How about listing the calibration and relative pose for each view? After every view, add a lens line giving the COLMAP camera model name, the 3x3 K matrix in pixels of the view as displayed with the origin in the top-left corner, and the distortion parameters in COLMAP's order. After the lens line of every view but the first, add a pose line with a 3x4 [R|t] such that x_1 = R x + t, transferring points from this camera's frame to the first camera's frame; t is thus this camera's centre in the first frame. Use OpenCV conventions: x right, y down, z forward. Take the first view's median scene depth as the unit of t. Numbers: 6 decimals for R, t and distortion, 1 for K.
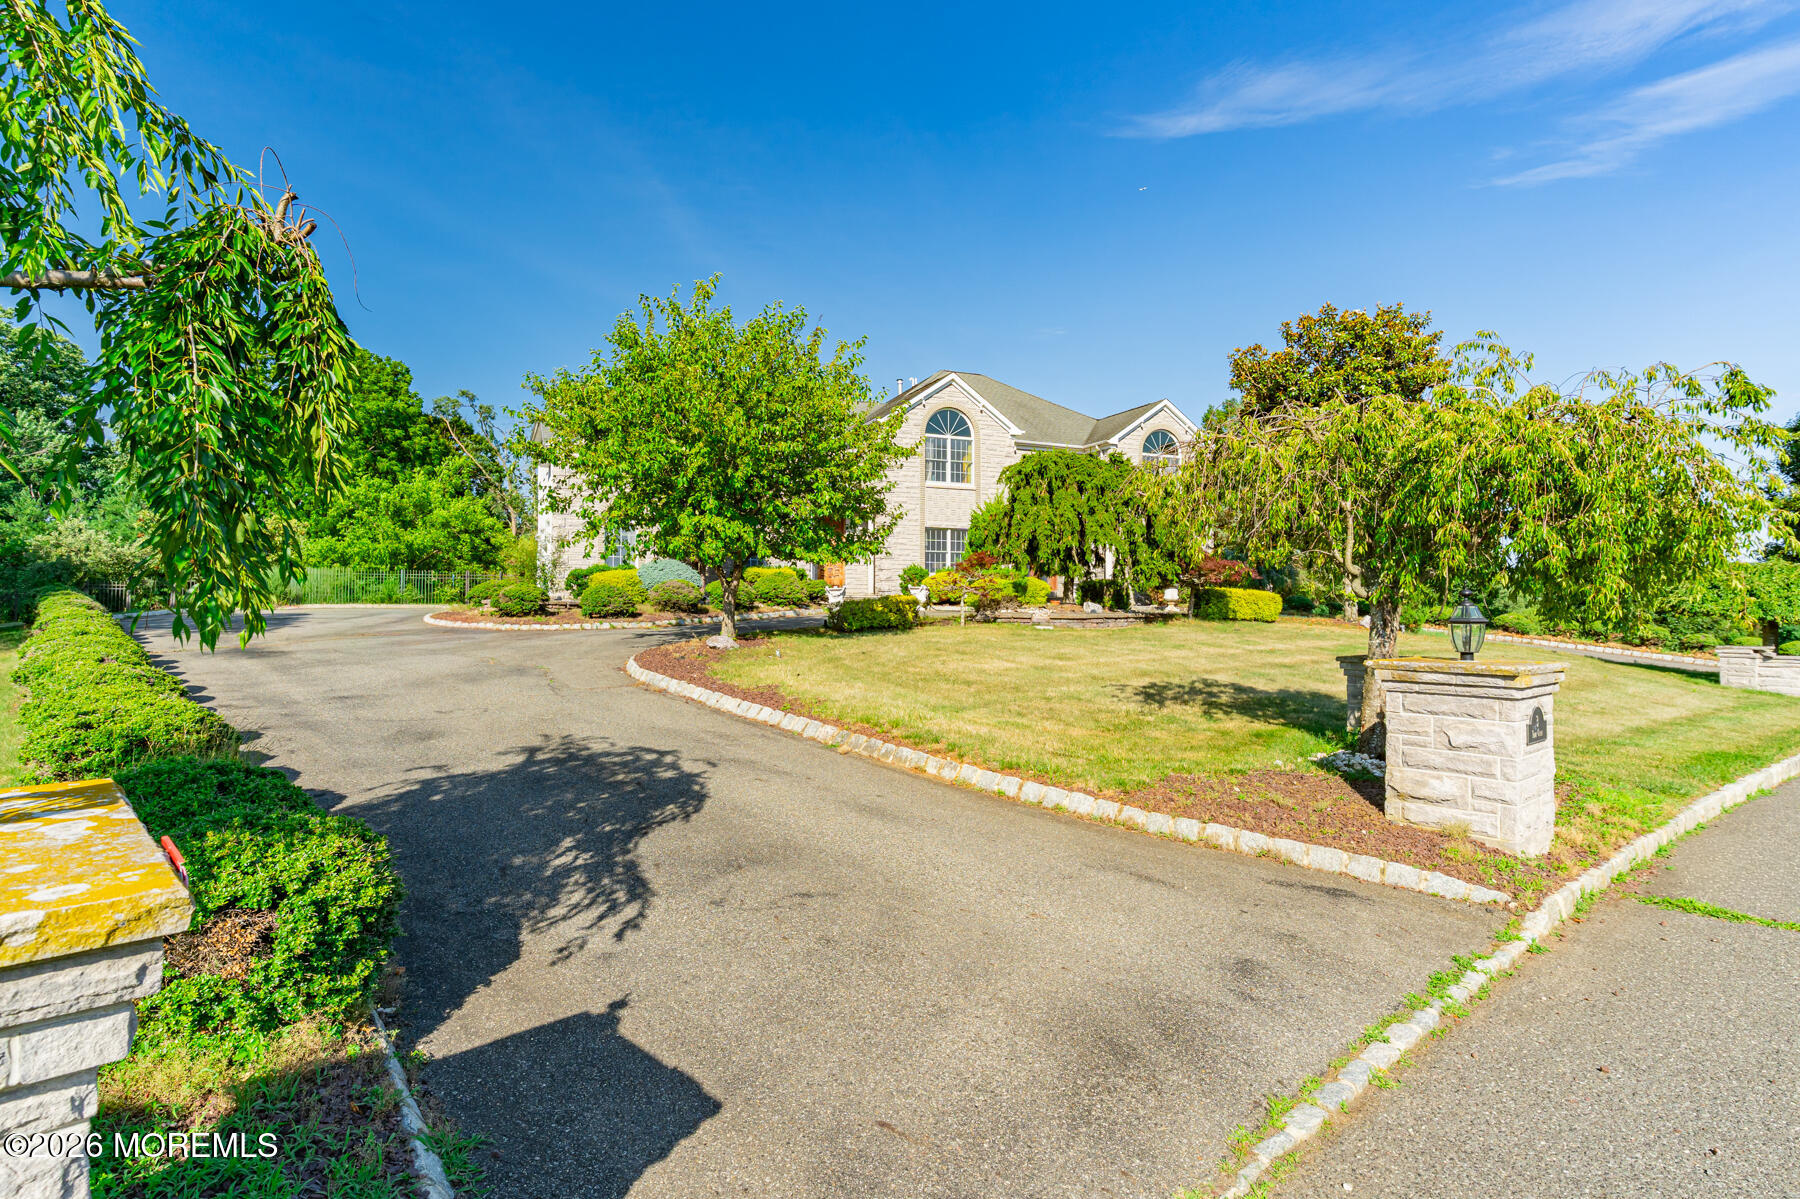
lens RADIAL K [[858.8, 0, 900.0], [0, 858.8, 599.5], [0, 0, 1]] dist [0.000629, 0.000617]
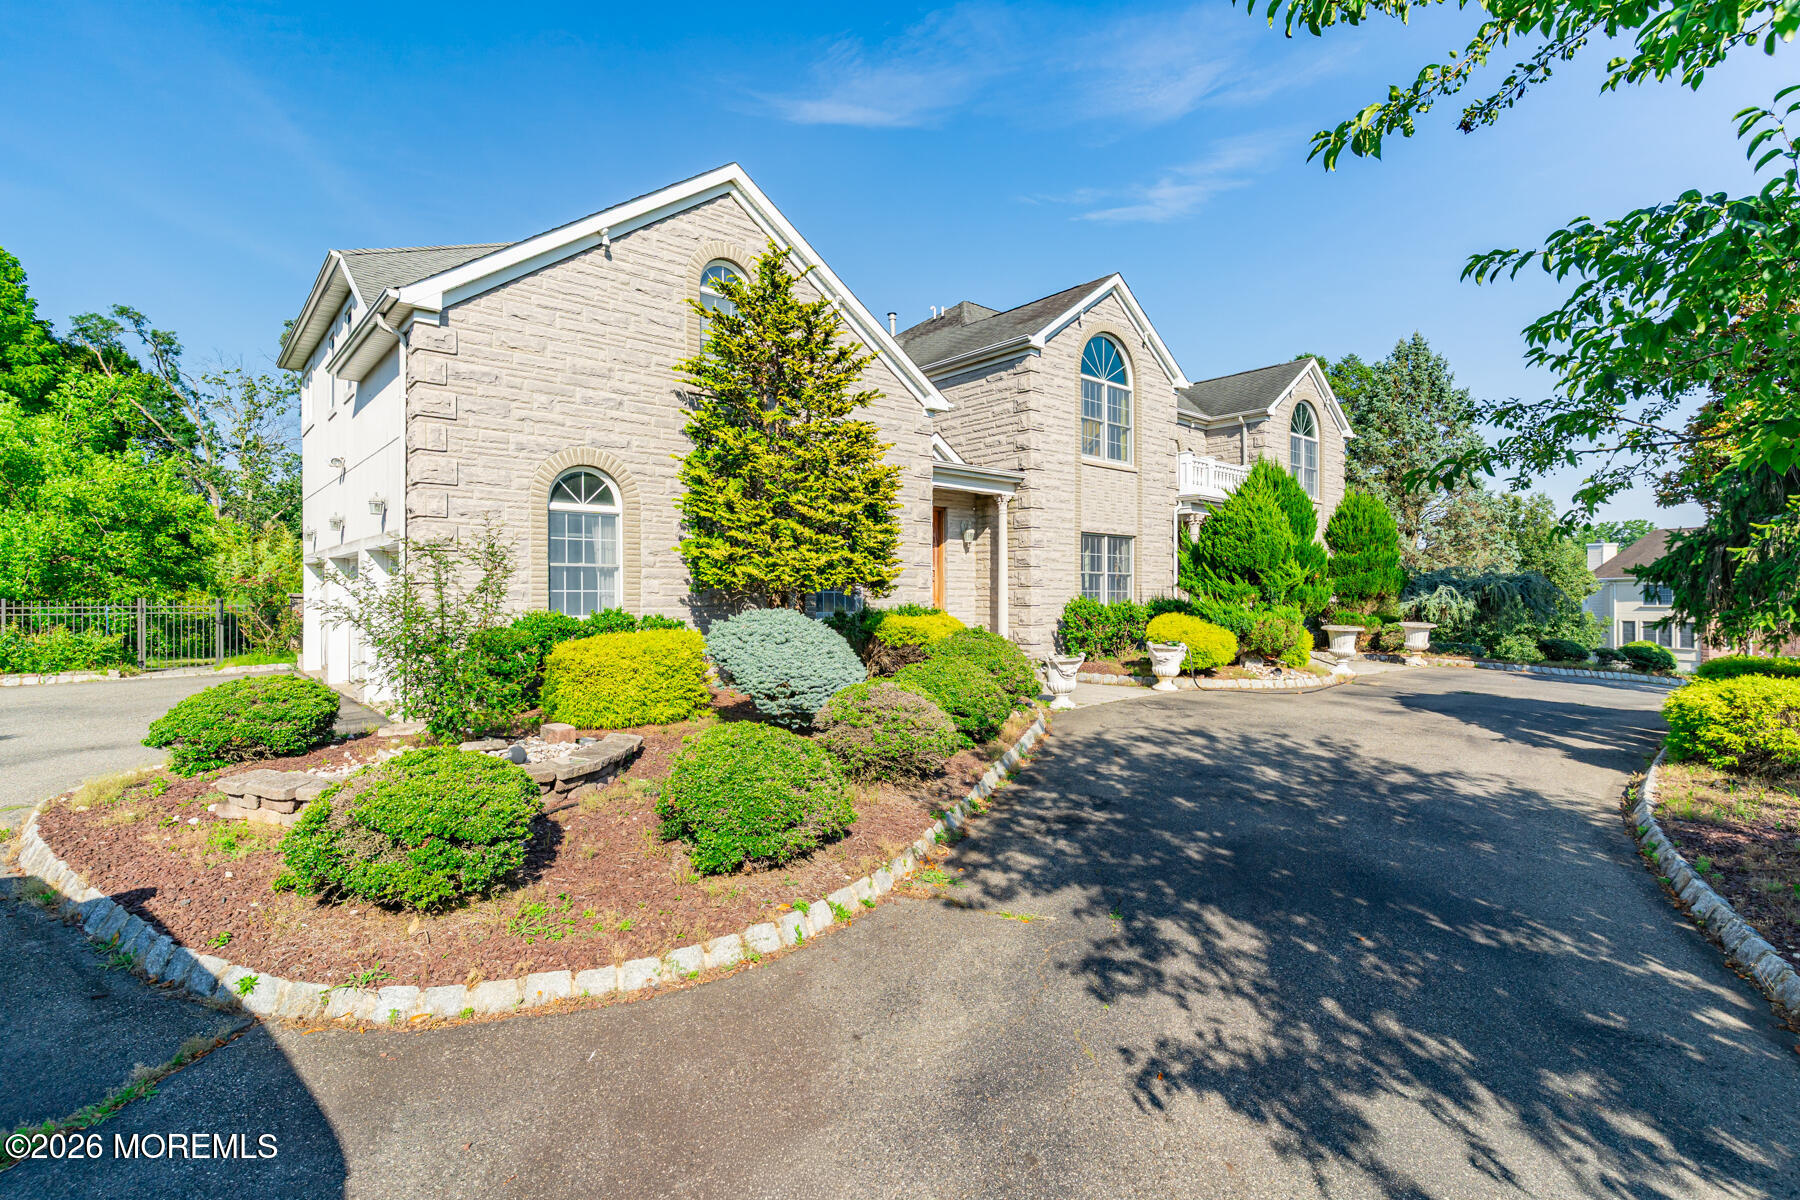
lens RADIAL K [[858.8, 0, 900.0], [0, 858.8, 600.0], [0, 0, 1]] dist [0.000629, 0.000617]
pose [[0.964688, -0.001243, 0.263391, -0.219428], [0.001035, 0.999999, 0.000927, -0.034482], [-0.263392, -0.000622, 0.964689, 0.420392]]
